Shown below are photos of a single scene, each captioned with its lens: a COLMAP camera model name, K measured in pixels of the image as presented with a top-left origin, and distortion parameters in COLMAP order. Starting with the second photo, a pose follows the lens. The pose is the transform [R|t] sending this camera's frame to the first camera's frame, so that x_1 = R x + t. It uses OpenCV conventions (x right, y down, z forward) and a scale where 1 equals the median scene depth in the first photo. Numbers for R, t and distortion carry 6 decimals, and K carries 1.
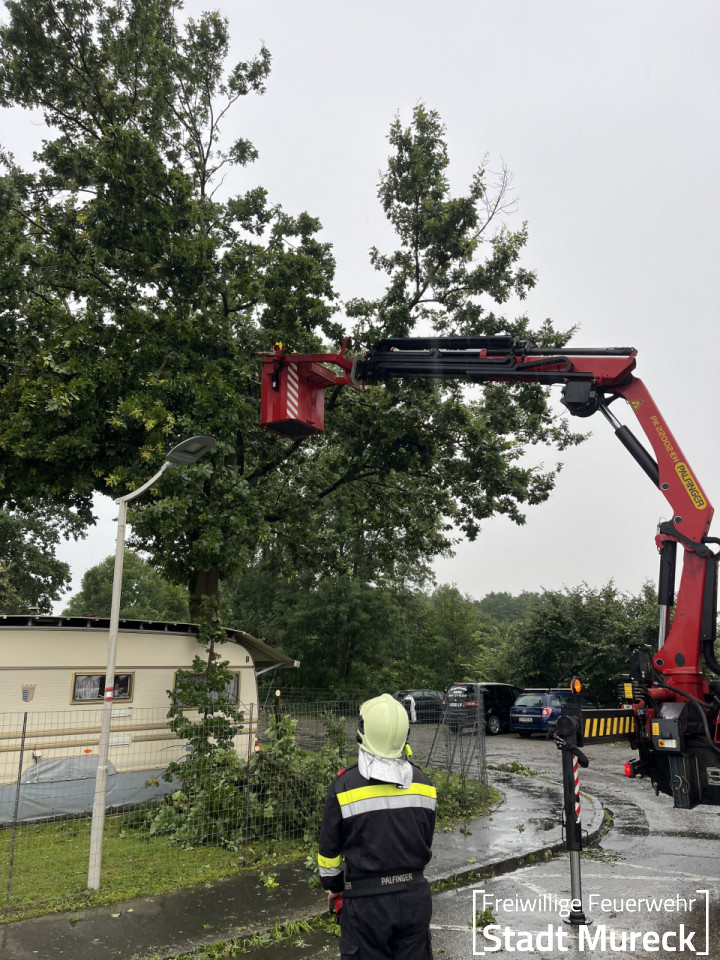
lens RADIAL K [[735.7, 0, 358.3], [0, 735.7, 485.1], [0, 0, 1]] dist [0.065960, -0.064443]
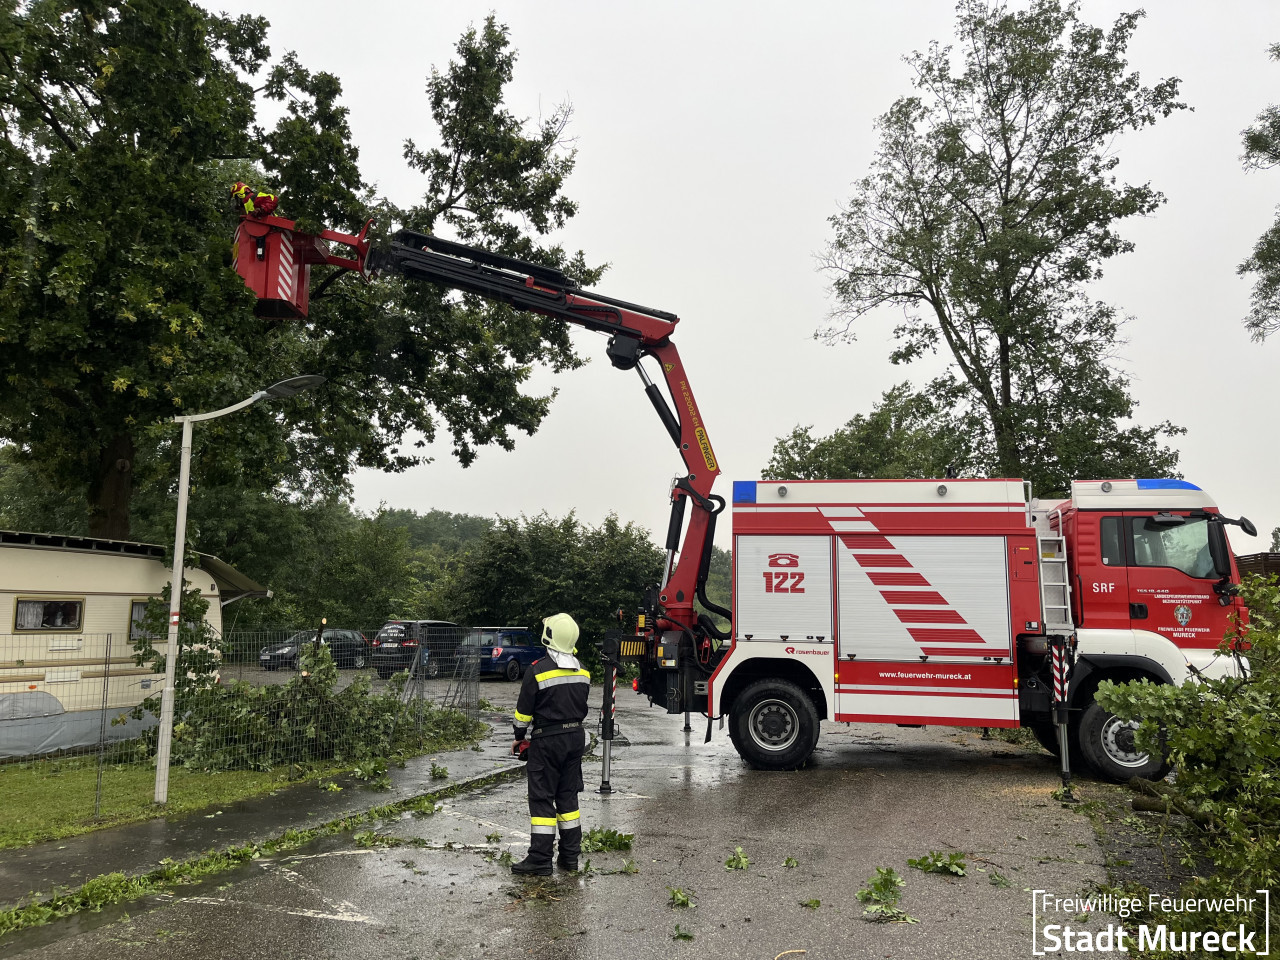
lens RADIAL K [[981.0, 0, 640.0], [0, 981.0, 480.0], [0, 0, 1]] dist [0.065960, -0.064443]
pose [[0.905710, 0.072820, 0.417597, -0.194542], [-0.119969, 0.988892, 0.087753, -0.051587], [-0.406568, -0.129578, 0.904385, -0.240618]]
